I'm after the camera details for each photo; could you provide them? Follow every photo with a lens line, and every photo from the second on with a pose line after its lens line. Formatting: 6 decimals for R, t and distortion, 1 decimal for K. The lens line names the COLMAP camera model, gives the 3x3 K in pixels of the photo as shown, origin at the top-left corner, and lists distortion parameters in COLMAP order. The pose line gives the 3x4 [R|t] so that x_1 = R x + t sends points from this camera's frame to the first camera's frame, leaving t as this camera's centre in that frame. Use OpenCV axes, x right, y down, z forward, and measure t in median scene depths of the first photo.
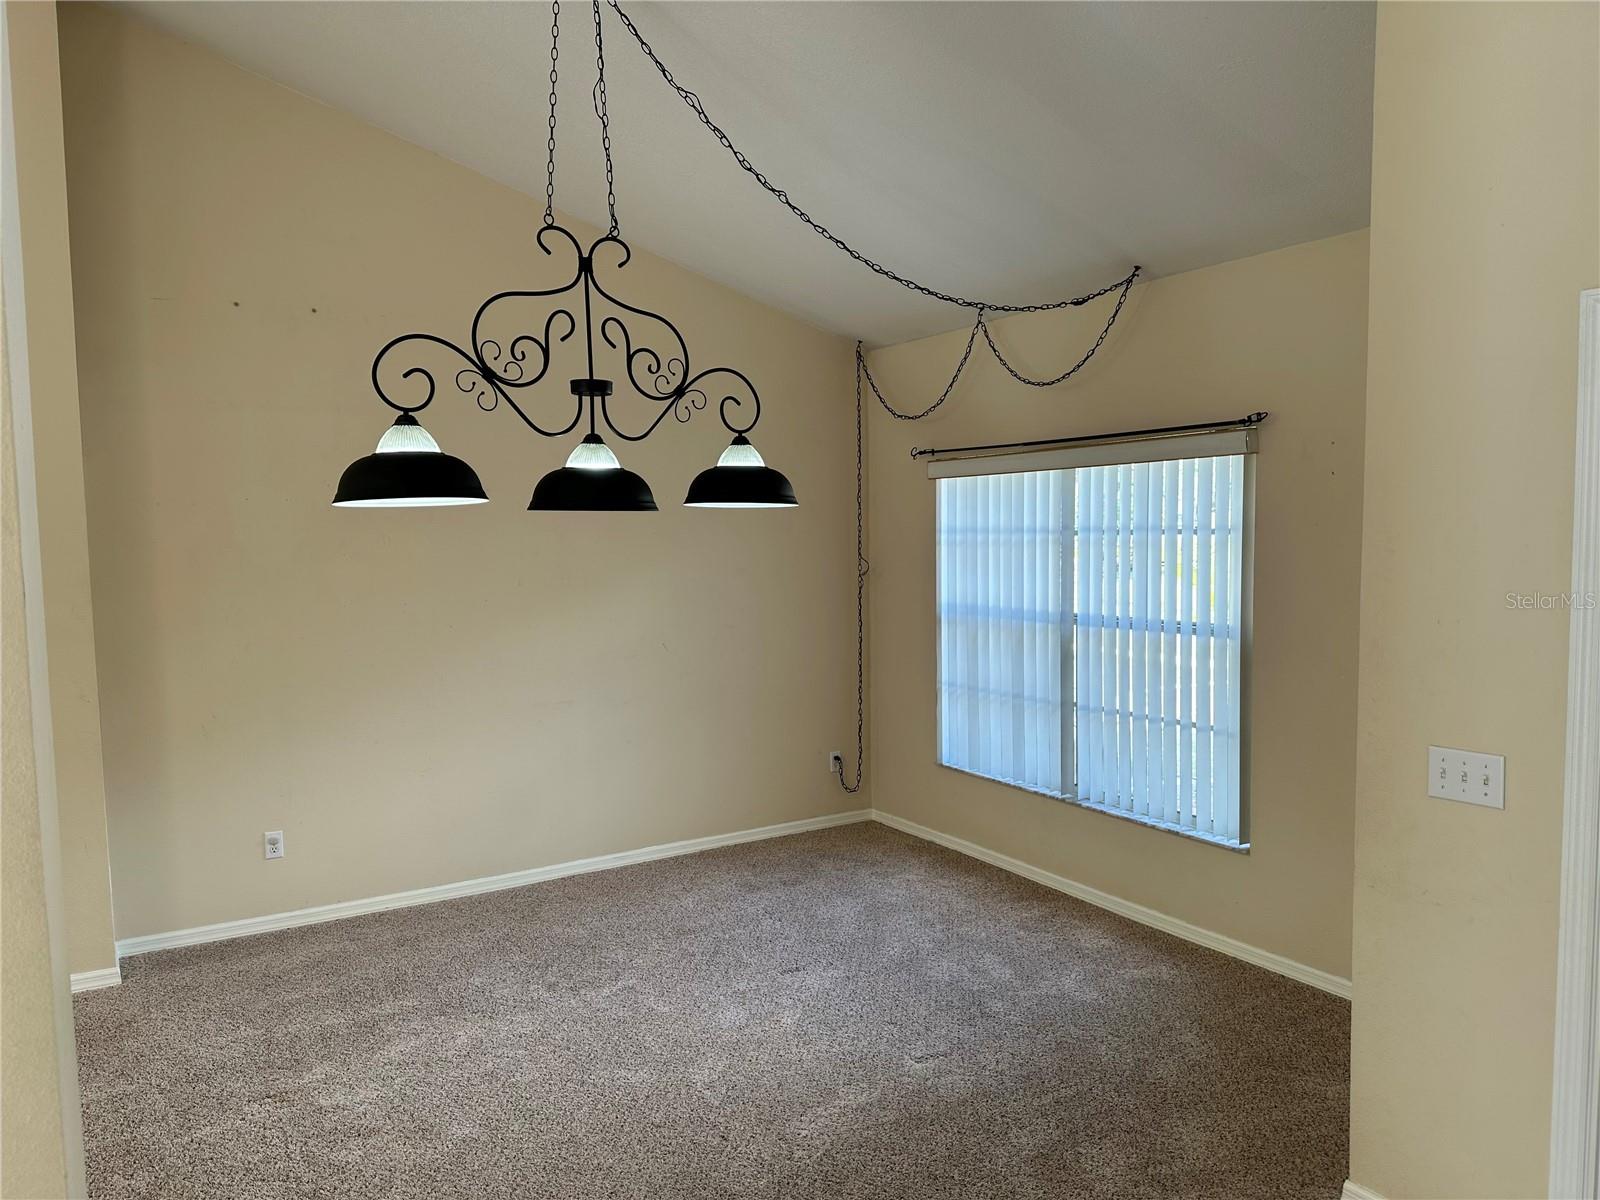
lens RADIAL K [[1139.9, 0, 798.2], [0, 1139.9, 609.5], [0, 0, 1]] dist [0.048267, -0.041688]
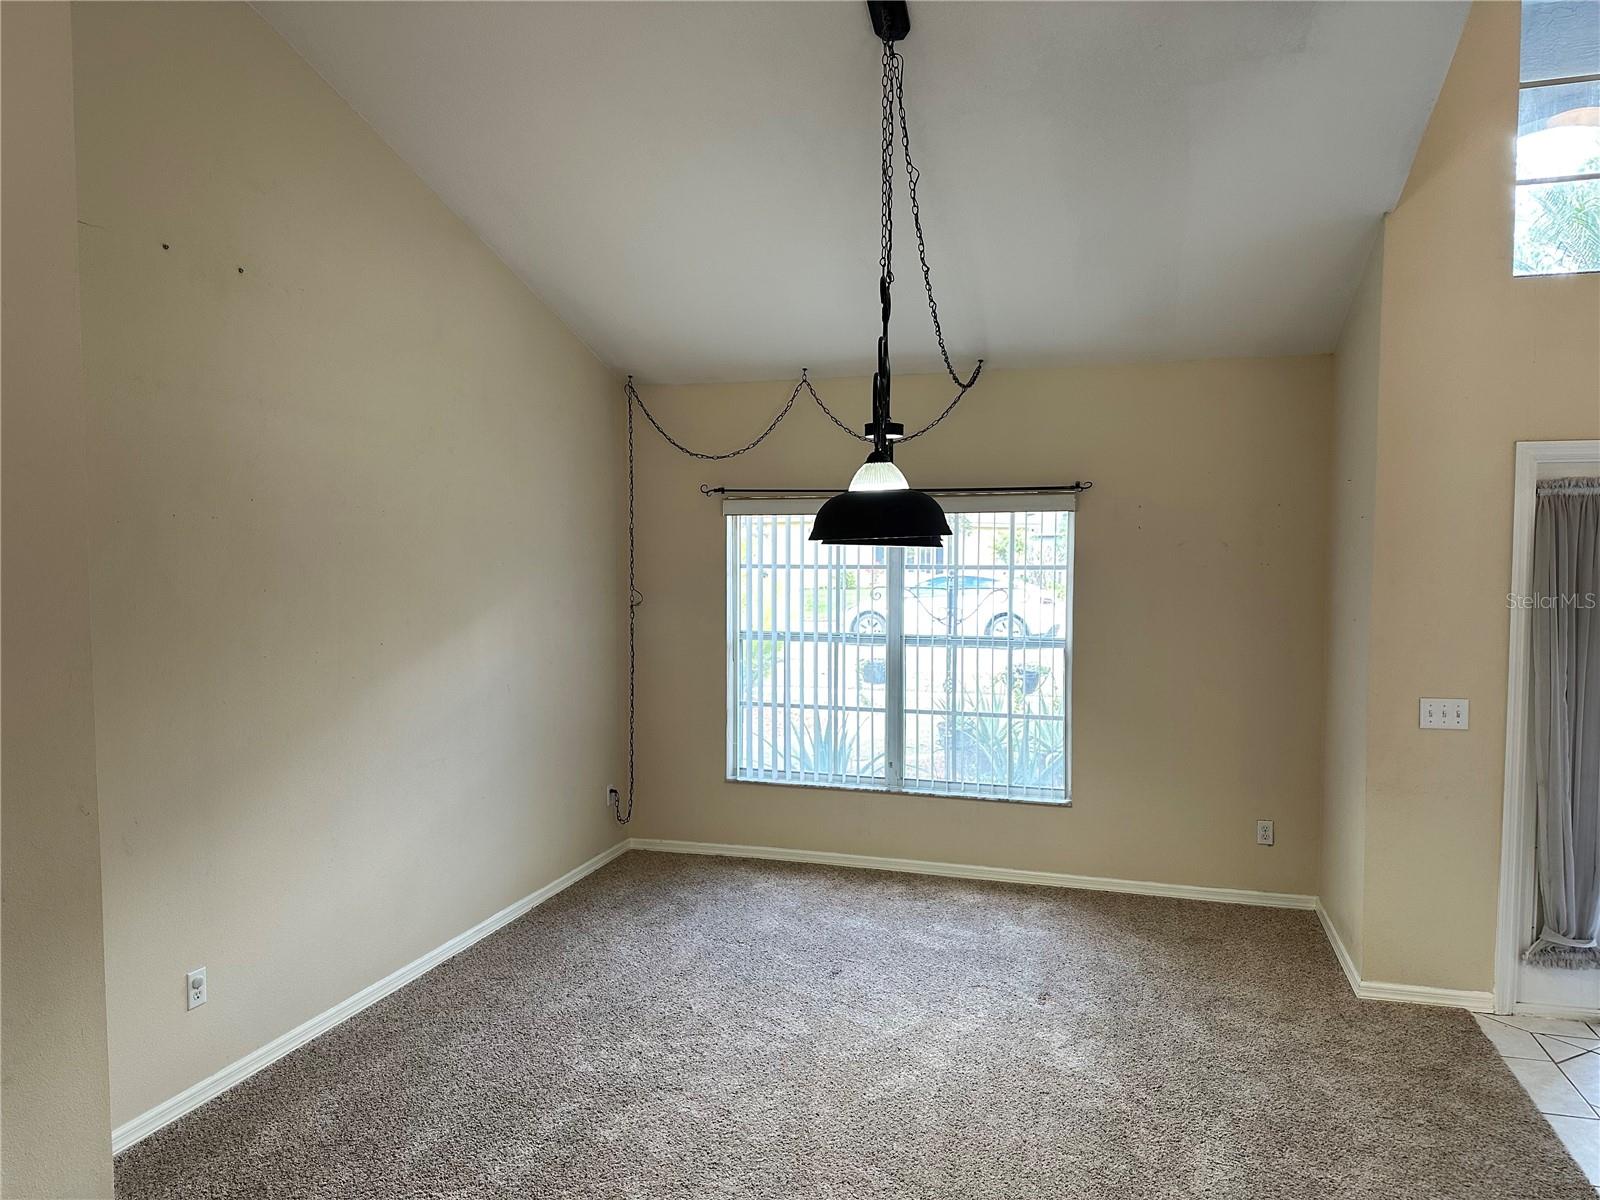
lens RADIAL K [[1139.9, 0, 802.5], [0, 1139.9, 600.4], [0, 0, 1]] dist [0.048267, -0.041688]
pose [[0.737258, -0.014269, 0.675461, -0.664999], [0.036020, 0.999185, -0.018208, -0.014119], [-0.674650, 0.037754, 0.737171, 0.192957]]
